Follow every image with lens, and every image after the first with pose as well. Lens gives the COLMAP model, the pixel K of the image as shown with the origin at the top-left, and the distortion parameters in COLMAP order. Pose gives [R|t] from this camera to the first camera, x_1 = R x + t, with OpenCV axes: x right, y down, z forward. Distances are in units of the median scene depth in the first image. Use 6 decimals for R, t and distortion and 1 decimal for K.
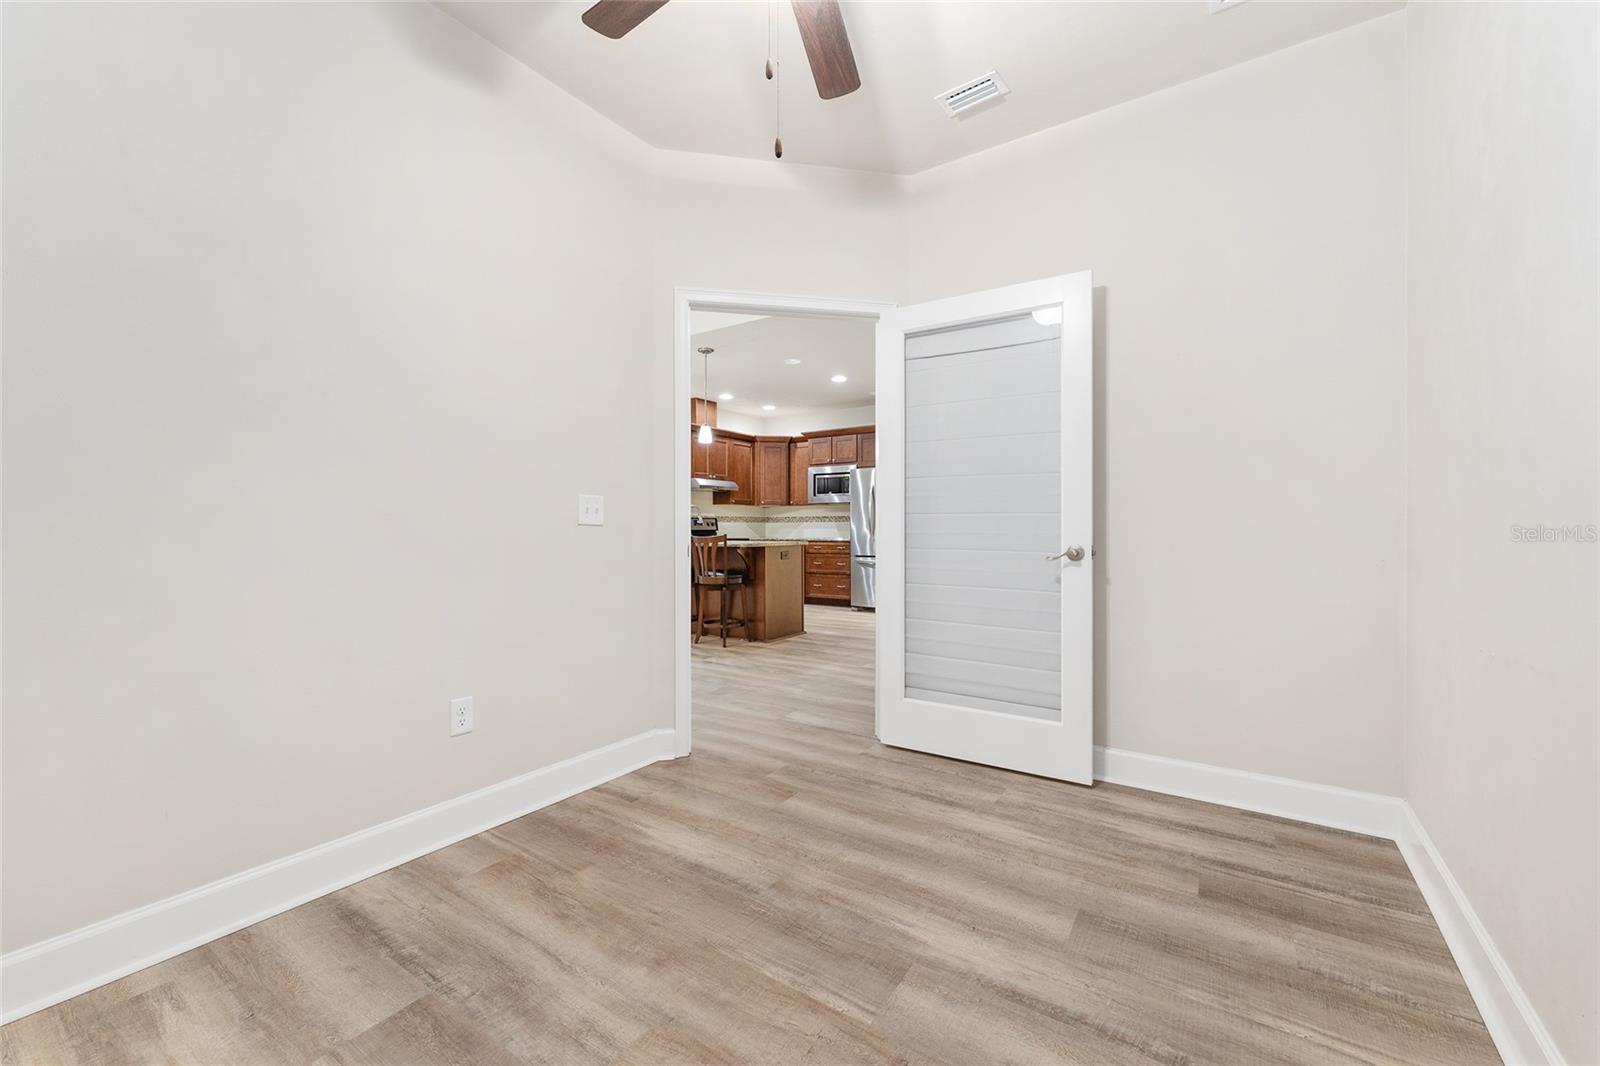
lens RADIAL K [[638.6, 0, 800.0], [0, 638.6, 533.0], [0, 0, 1]] dist [0.001124, -0.000089]
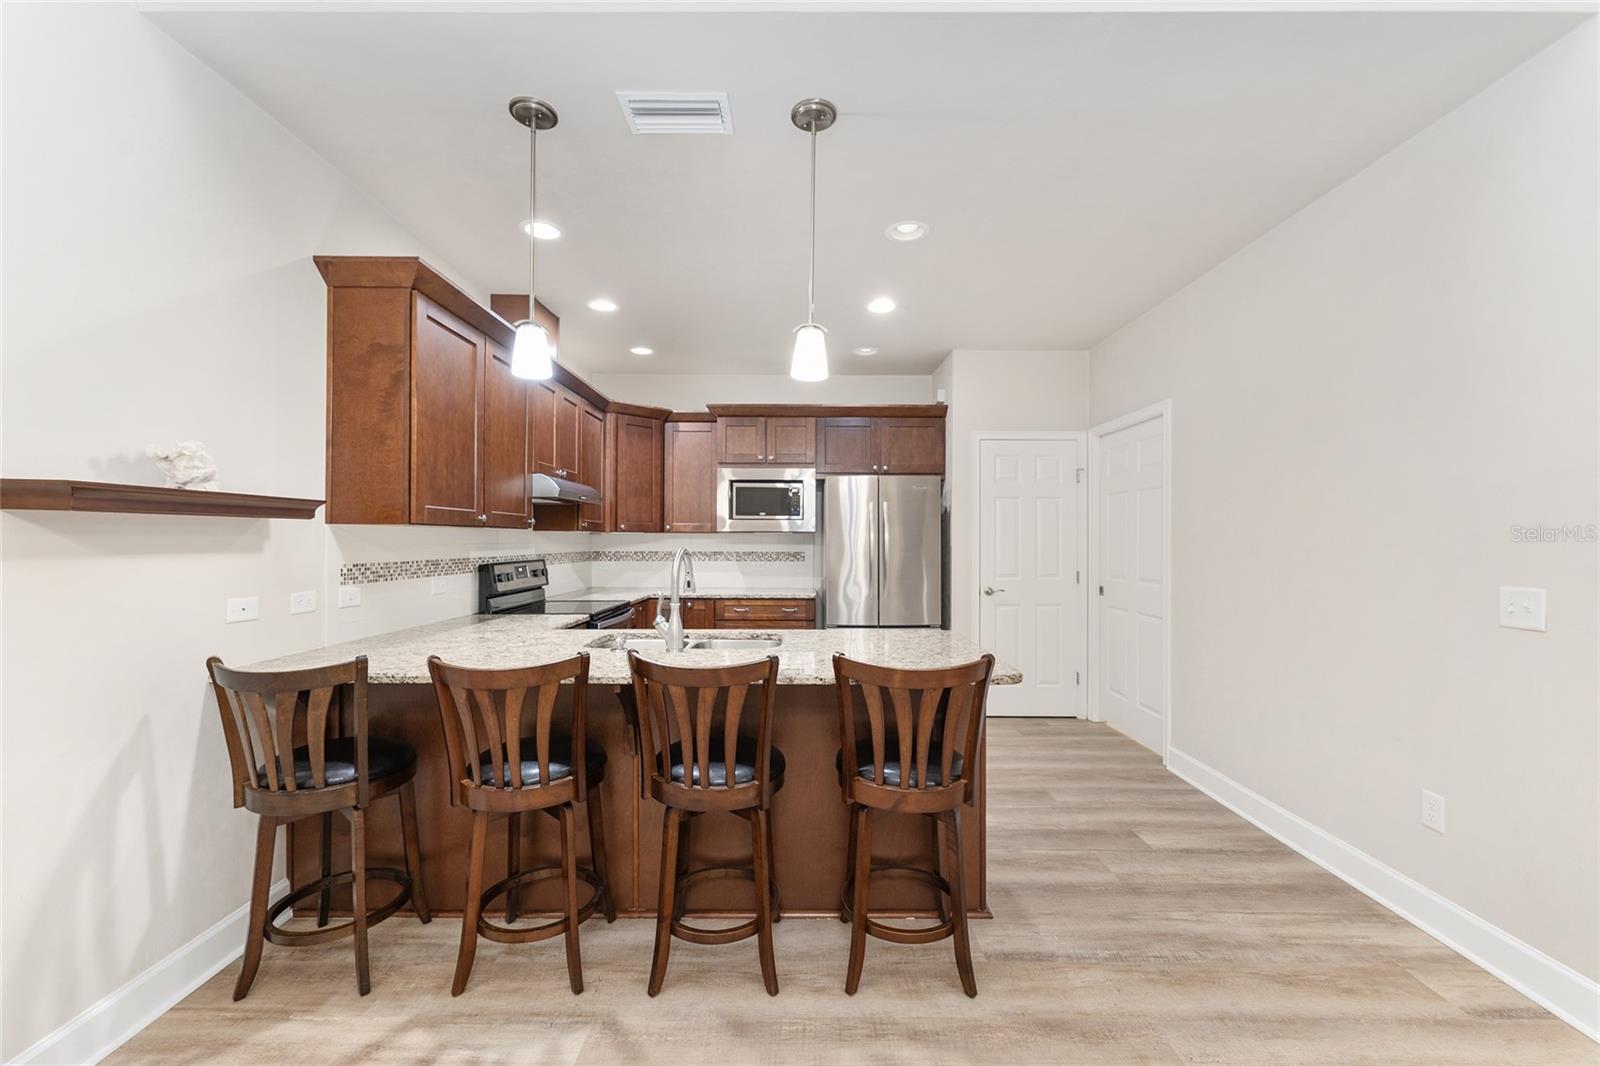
lens RADIAL K [[636.0, 0, 798.7], [0, 636.0, 538.0], [0, 0, 1]] dist [-0.000538, -0.000152]
pose [[0.829997, 0.006758, 0.557727, -0.237919], [-0.000749, 0.999939, -0.011002, -0.033750], [-0.557767, 0.008714, 0.829952, 0.489999]]
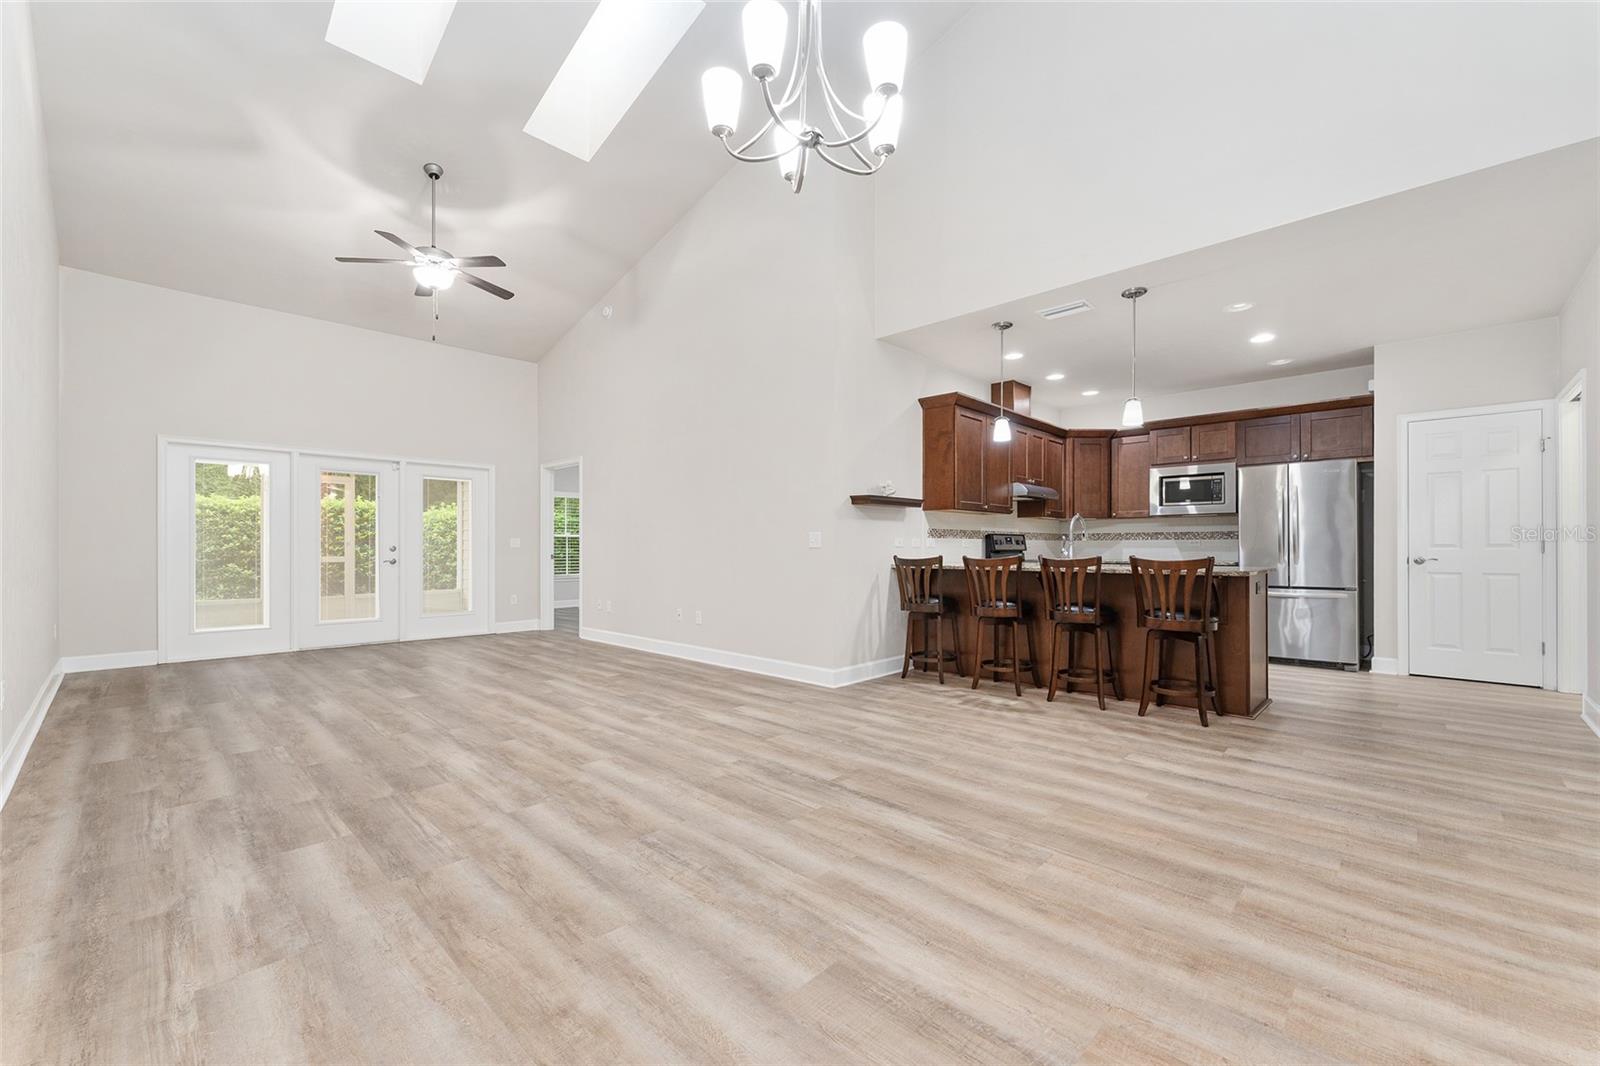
lens RADIAL K [[647.5, 0, 803.8], [0, 647.5, 546.4], [0, 0, 1]] dist [0.001739, 0.000169]
pose [[0.986183, 0.001468, -0.165653, -0.264303], [-0.003219, 0.999942, -0.010301, 0.000199], [0.165628, 0.010692, 0.986130, 0.167242]]
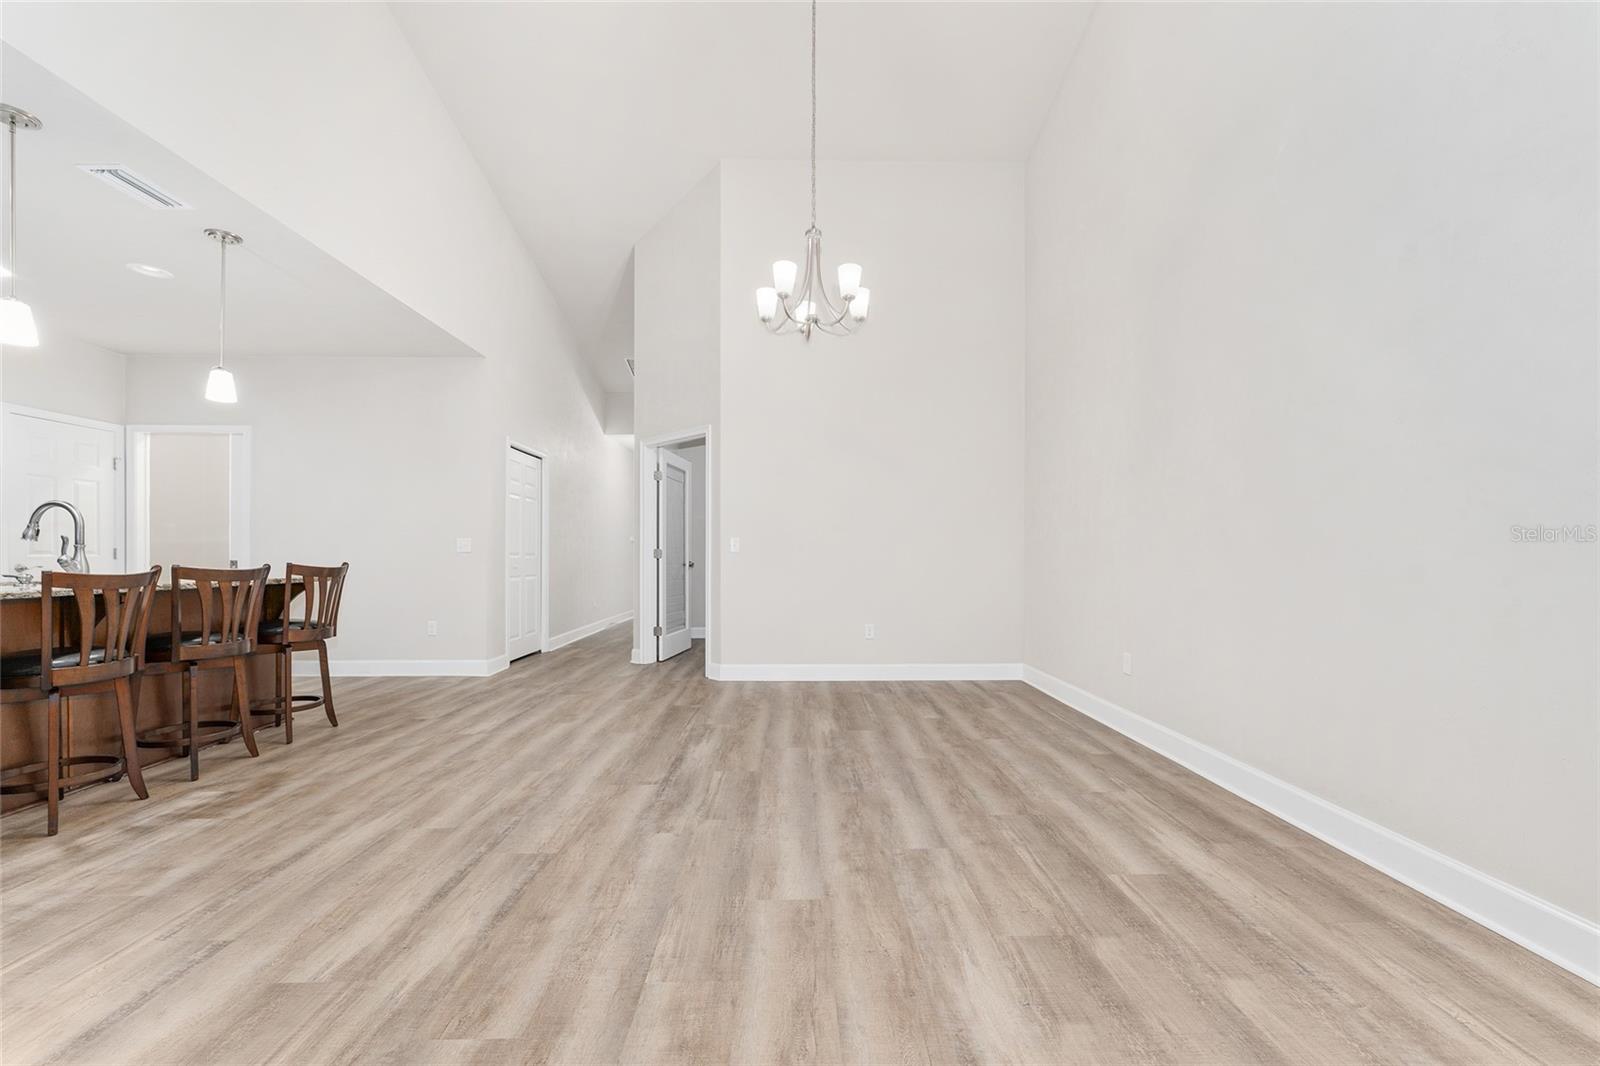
lens RADIAL K [[641.1, 0, 802.8], [0, 641.1, 531.9], [0, 0, 1]] dist [0.001593, -0.000747]
pose [[-0.580933, 0.032106, 0.813318, -0.621089], [0.008727, 0.999410, -0.033218, -0.002204], [-0.813904, -0.012200, -0.580871, 0.628171]]
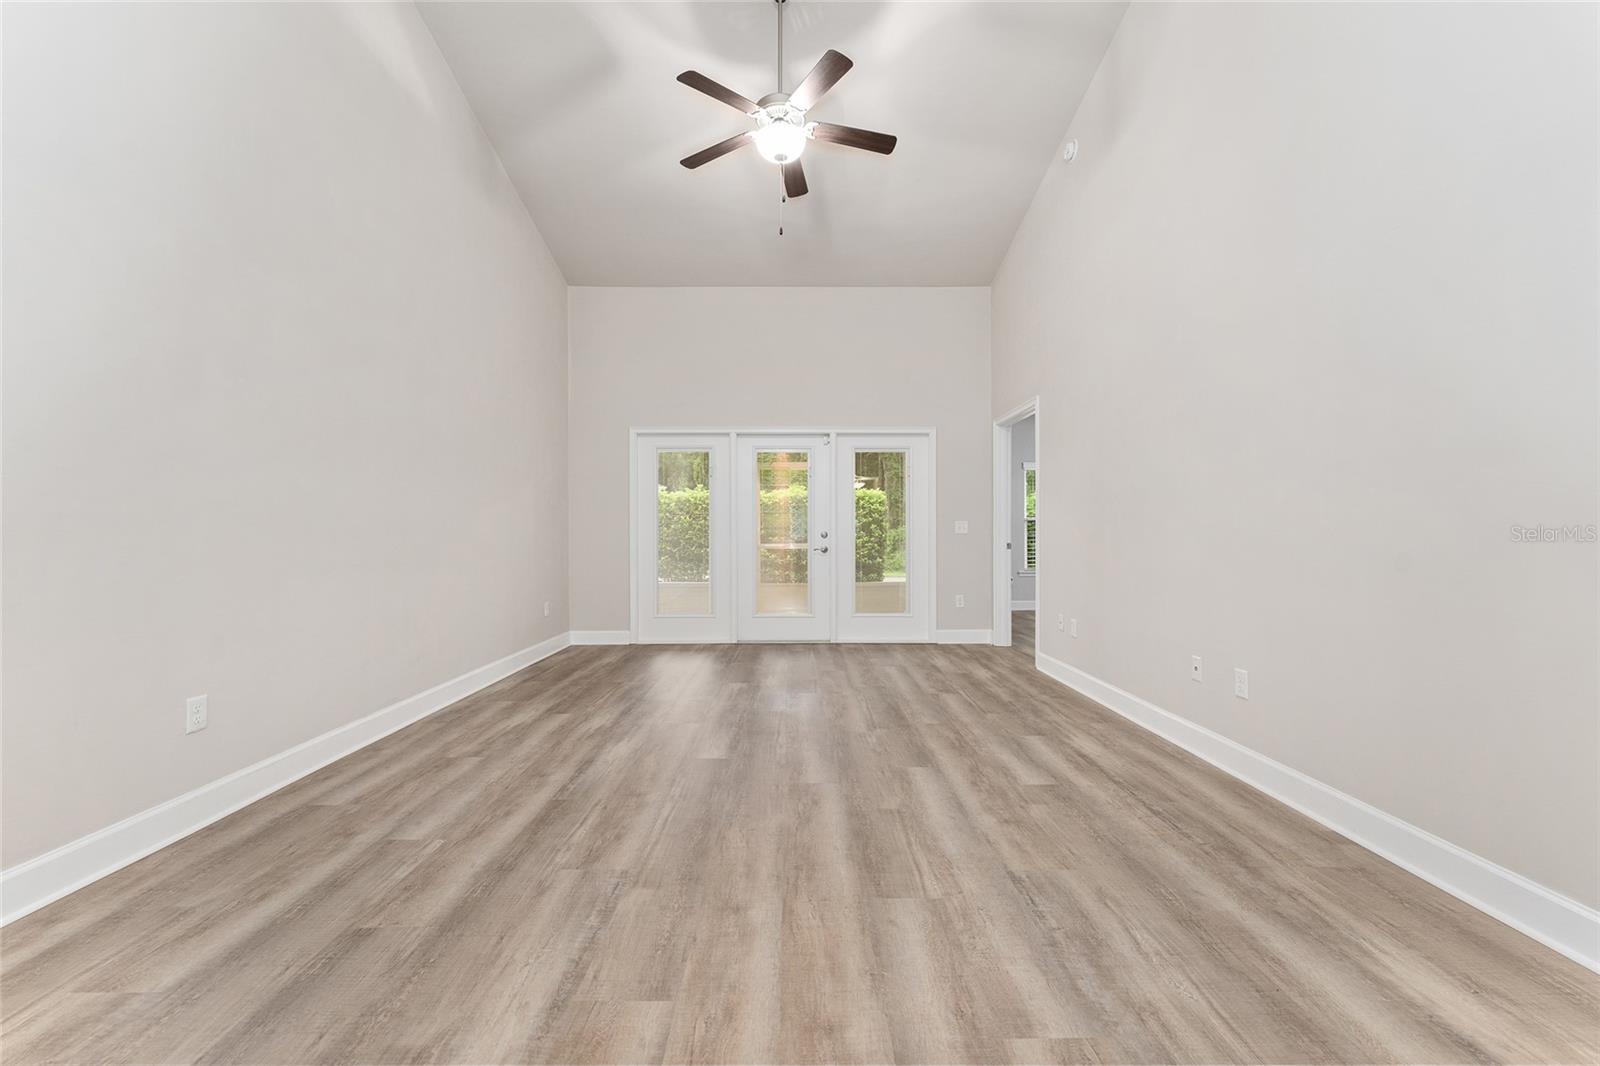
lens RADIAL K [[633.0, 0, 801.4], [0, 633.0, 541.2], [0, 0, 1]] dist [-0.000990, -0.000115]
pose [[0.574006, 0.008597, -0.818806, -0.357568], [-0.006396, 0.999961, 0.006015, -0.001076], [0.818826, 0.001784, 0.574039, 0.469412]]
